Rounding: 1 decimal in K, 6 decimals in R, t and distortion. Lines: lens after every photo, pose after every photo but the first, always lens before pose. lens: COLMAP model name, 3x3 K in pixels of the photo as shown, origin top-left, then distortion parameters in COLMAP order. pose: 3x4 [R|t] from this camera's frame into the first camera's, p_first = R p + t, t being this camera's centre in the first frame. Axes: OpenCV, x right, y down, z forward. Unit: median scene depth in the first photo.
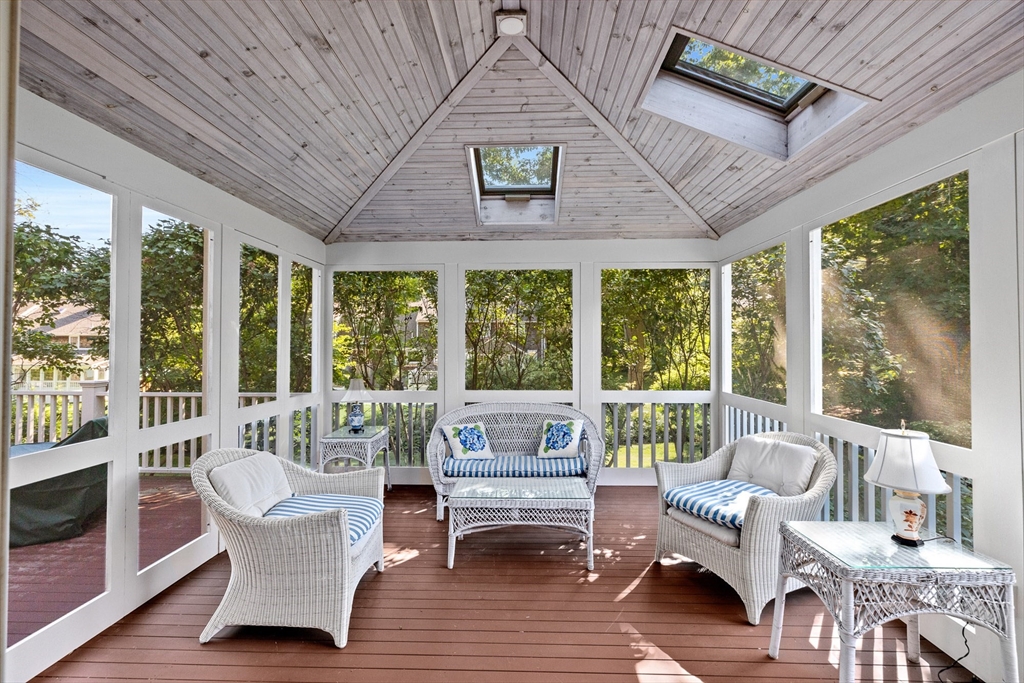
lens RADIAL K [[464.1, 0, 515.3], [0, 464.1, 341.4], [0, 0, 1]] dist [-0.006063, 0.002863]
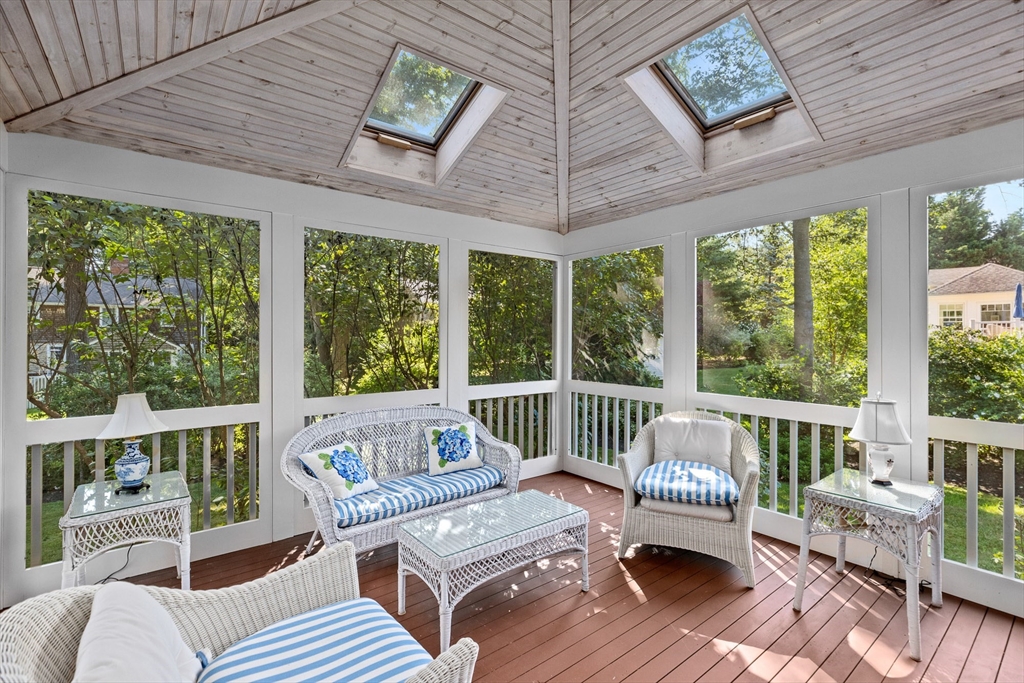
lens RADIAL K [[464.1, 0, 518.3], [0, 464.1, 338.6], [0, 0, 1]] dist [-0.006063, 0.002863]
pose [[0.765974, 0.002247, 0.642868, -0.381899], [-0.006086, 0.999974, 0.003756, 0.012833], [-0.642843, -0.006790, 0.765968, 0.323308]]
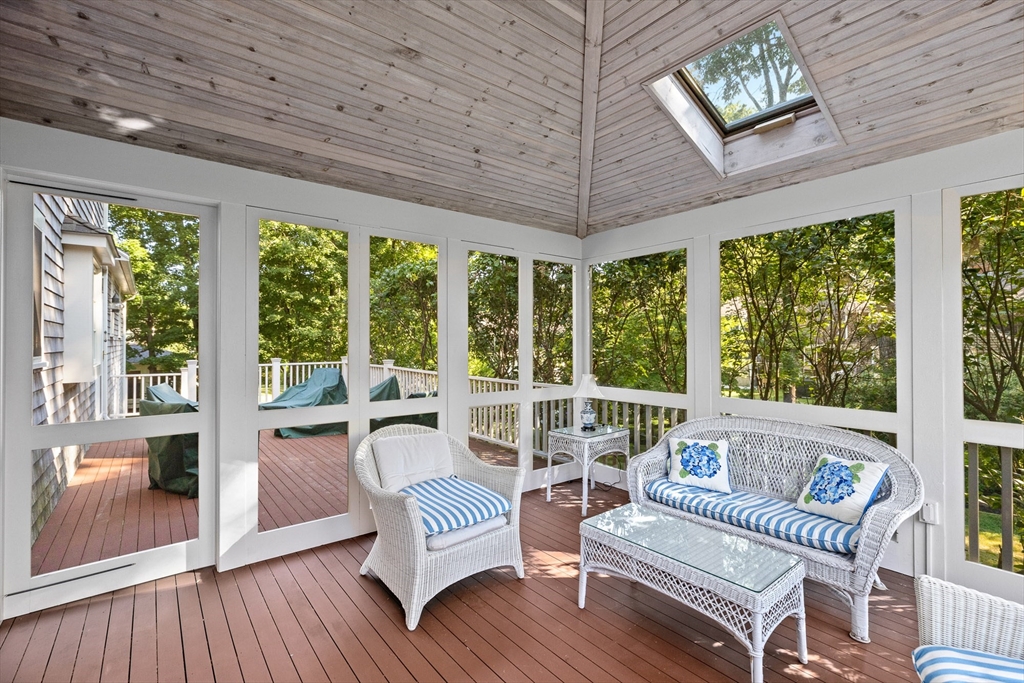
lens RADIAL K [[464.1, 0, 510.5], [0, 464.1, 340.1], [0, 0, 1]] dist [-0.006063, 0.002863]
pose [[0.640312, -0.004007, -0.768105, 0.324766], [0.008317, 0.999964, 0.001716, 0.008522], [0.768070, -0.007487, 0.640322, 0.295577]]
